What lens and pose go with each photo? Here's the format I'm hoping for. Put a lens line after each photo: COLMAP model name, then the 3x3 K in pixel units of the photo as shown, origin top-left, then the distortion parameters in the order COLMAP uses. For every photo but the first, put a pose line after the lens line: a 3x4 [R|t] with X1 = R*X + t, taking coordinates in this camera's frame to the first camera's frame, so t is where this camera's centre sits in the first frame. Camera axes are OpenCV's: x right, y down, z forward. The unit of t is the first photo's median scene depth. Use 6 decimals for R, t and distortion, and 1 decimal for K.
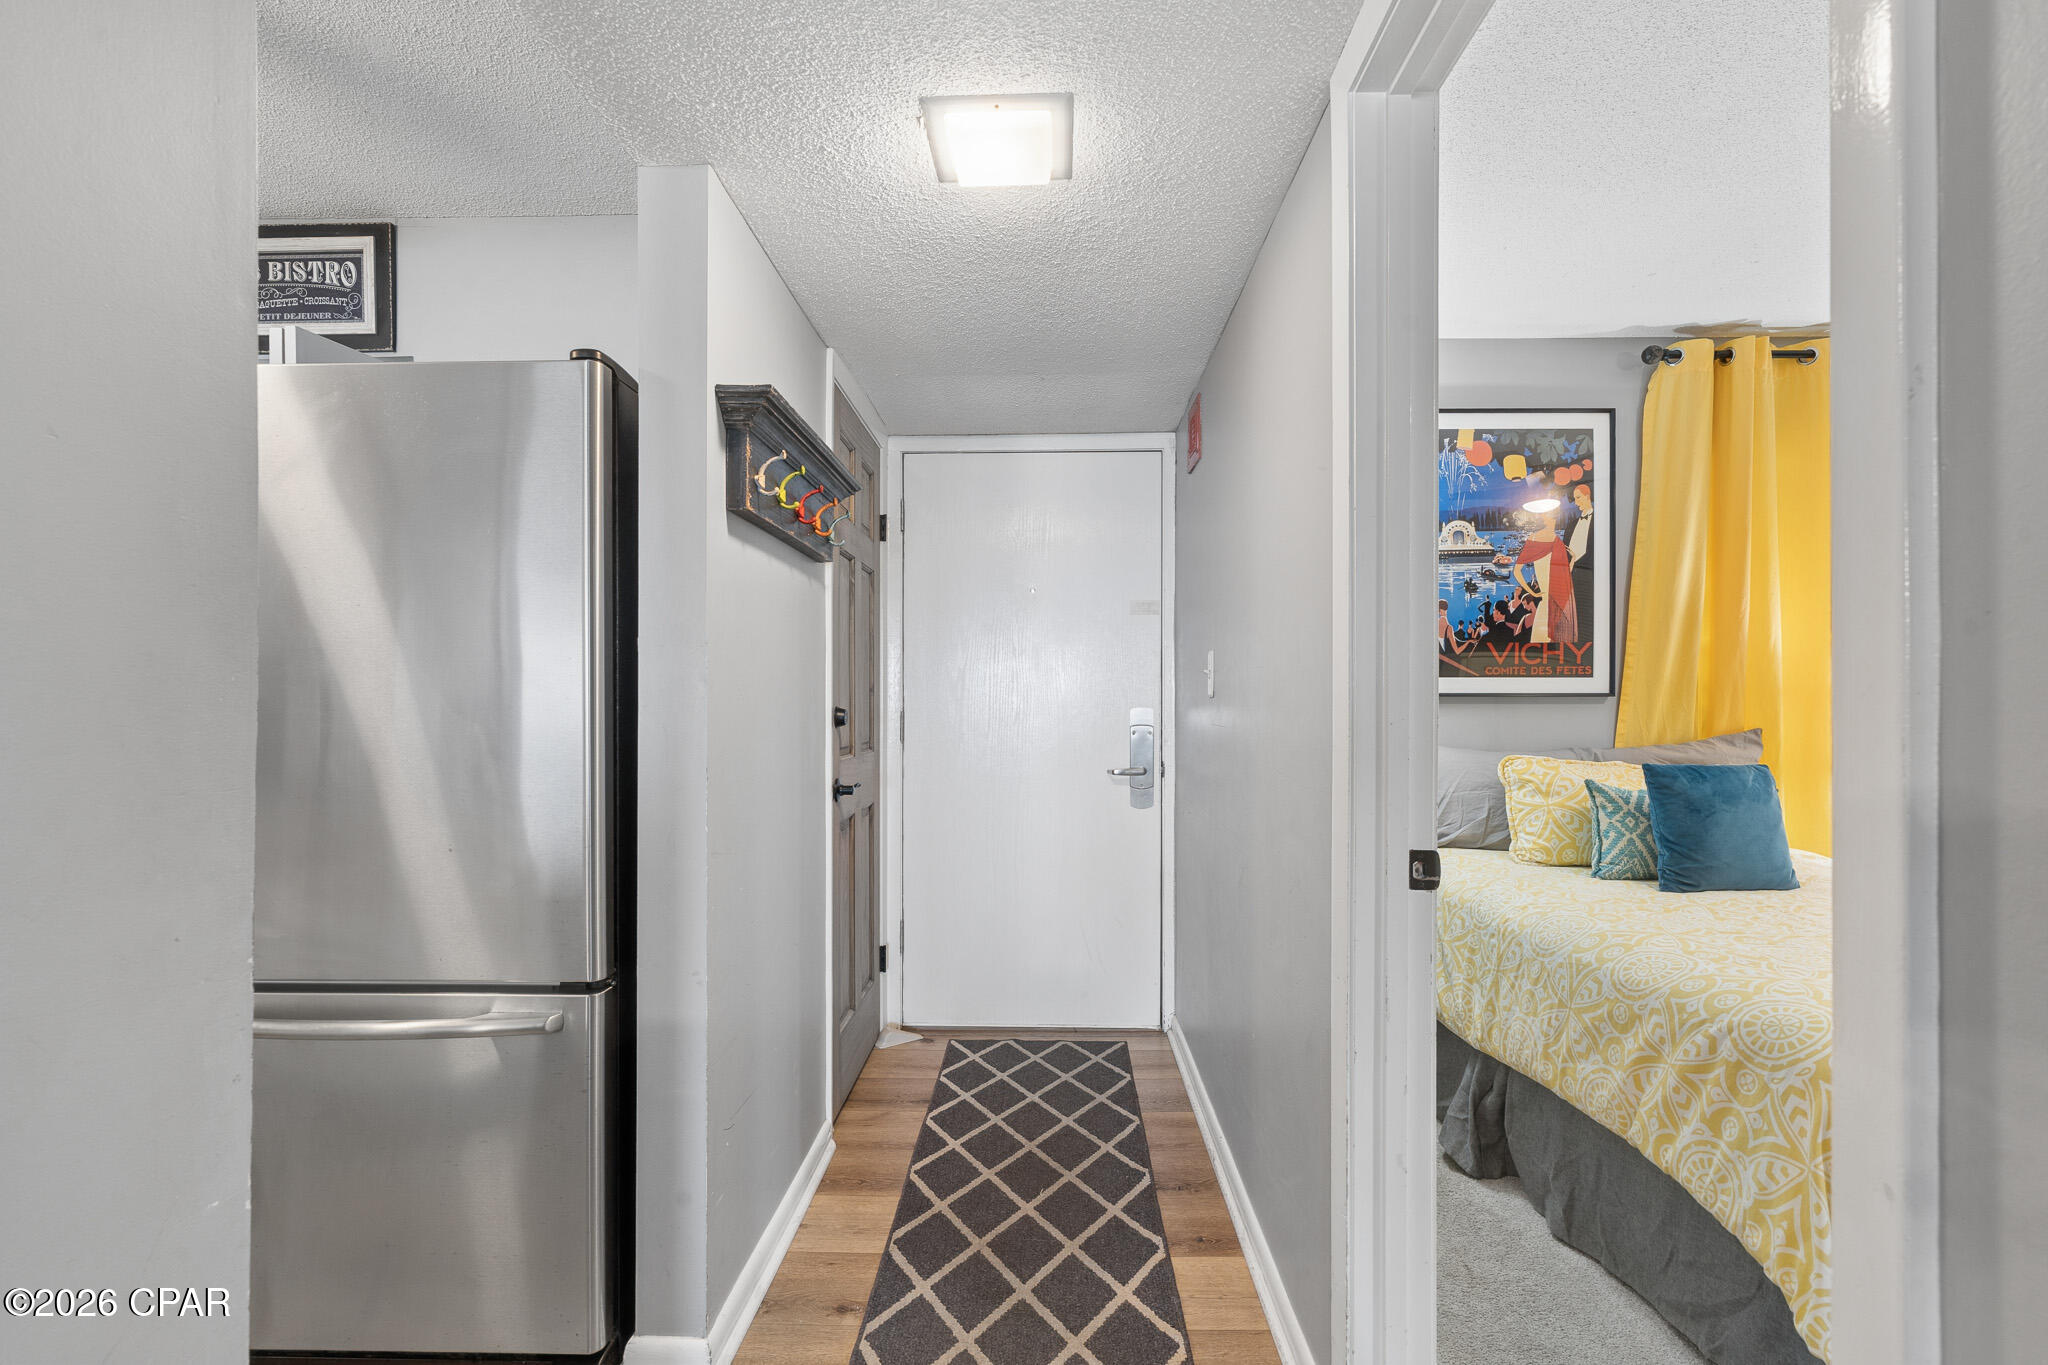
lens RADIAL K [[938.2, 0, 1025.5], [0, 938.2, 696.0], [0, 0, 1]] dist [-0.005917, -0.000122]
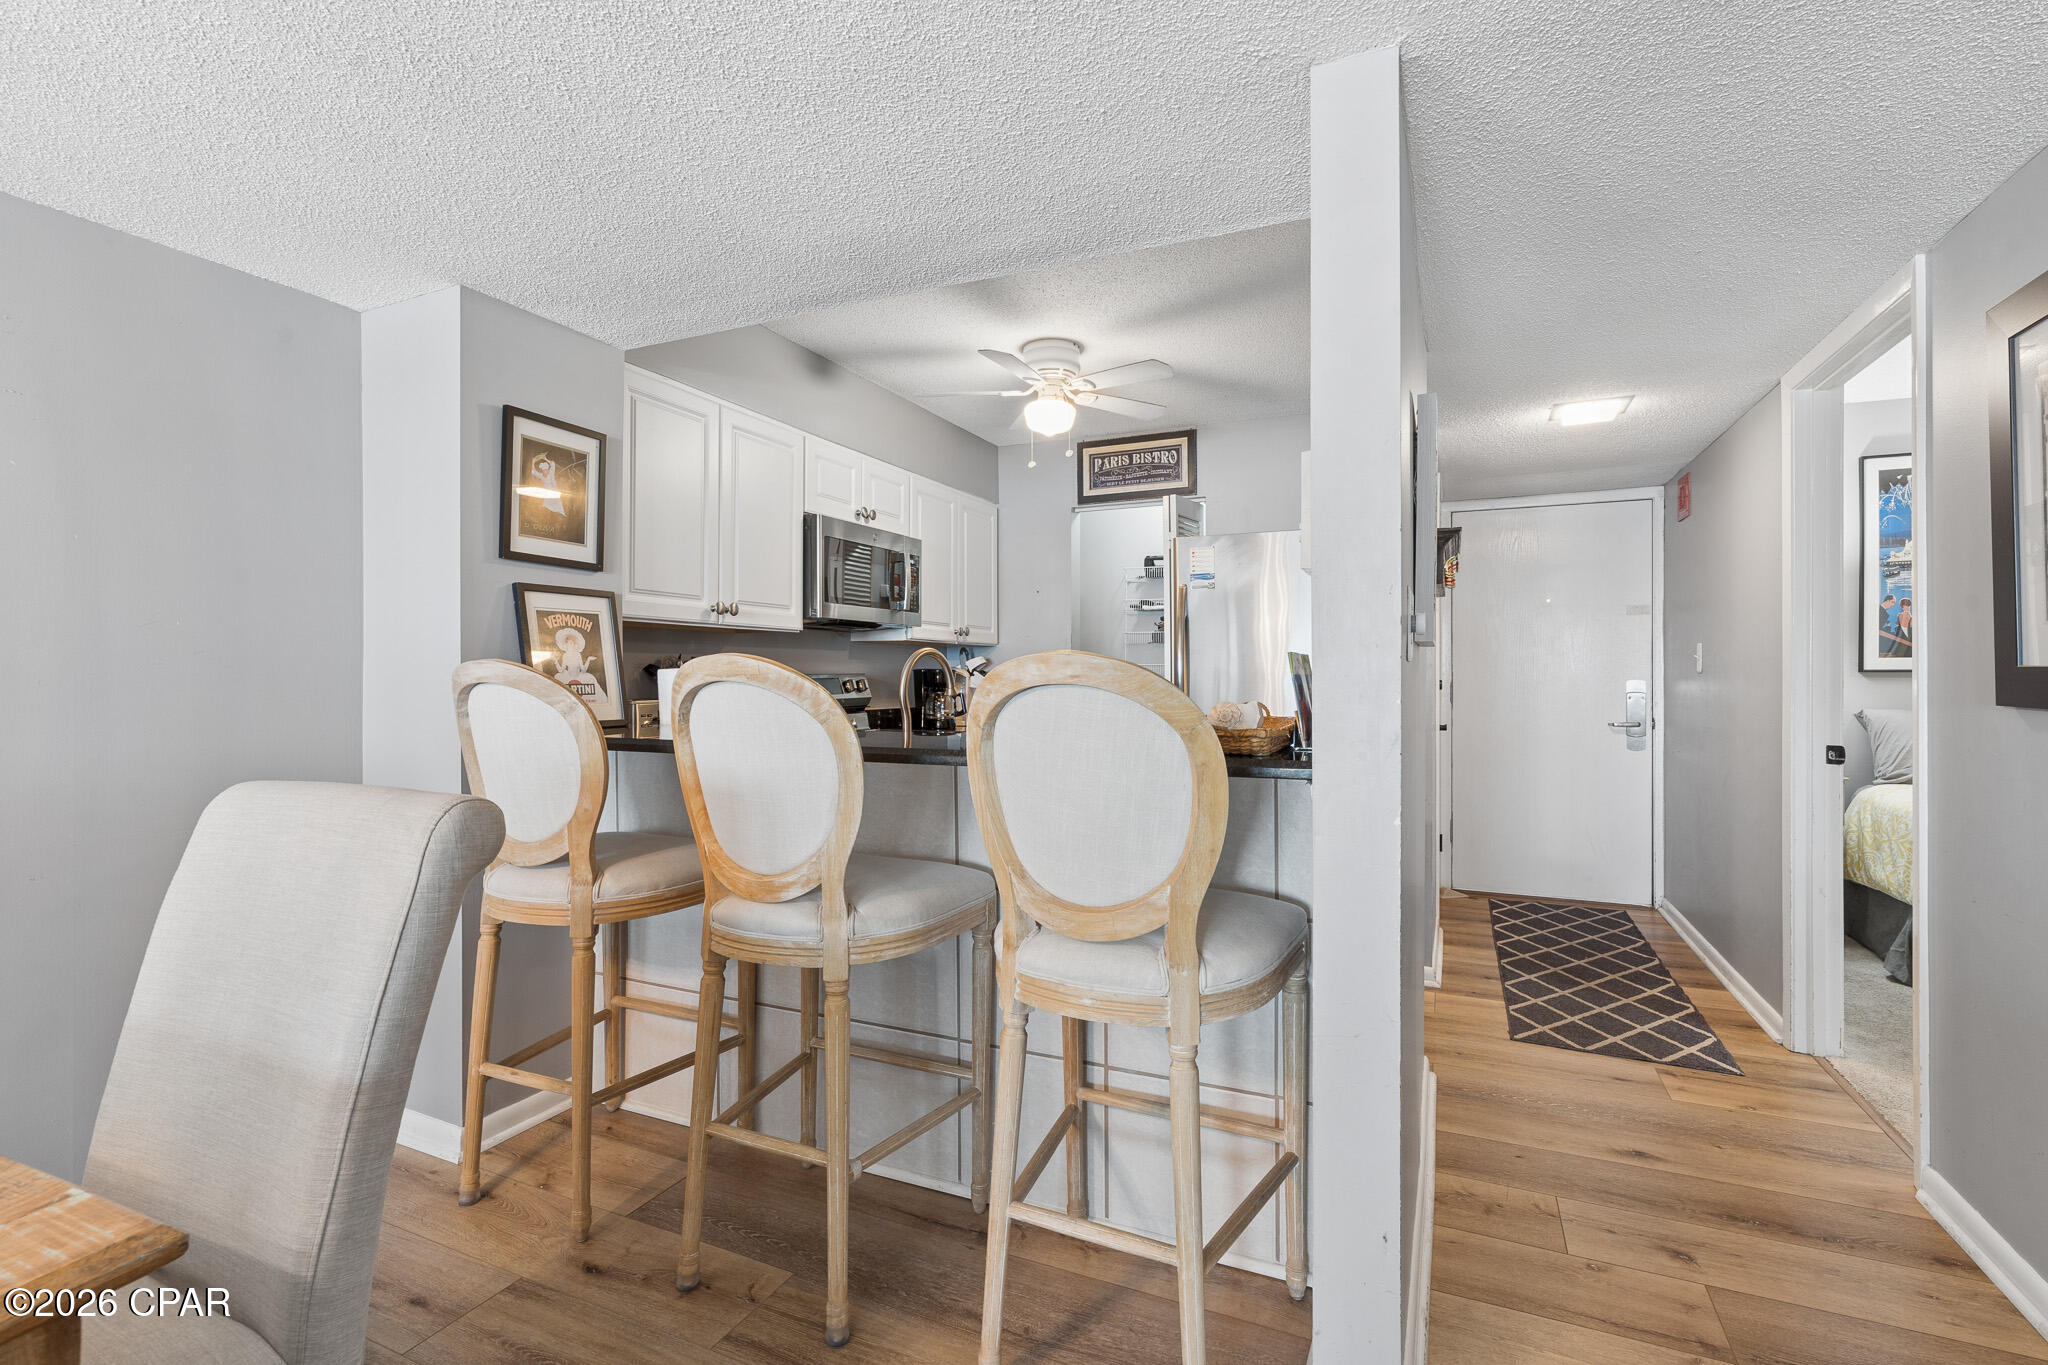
lens RADIAL K [[938.2, 0, 1021.7], [0, 938.2, 669.4], [0, 0, 1]] dist [-0.005917, -0.000122]
pose [[0.919933, -0.001404, -0.392074, -0.247022], [0.000856, 0.999998, -0.001571, -0.002906], [0.392076, 0.001109, 0.919932, -0.938381]]
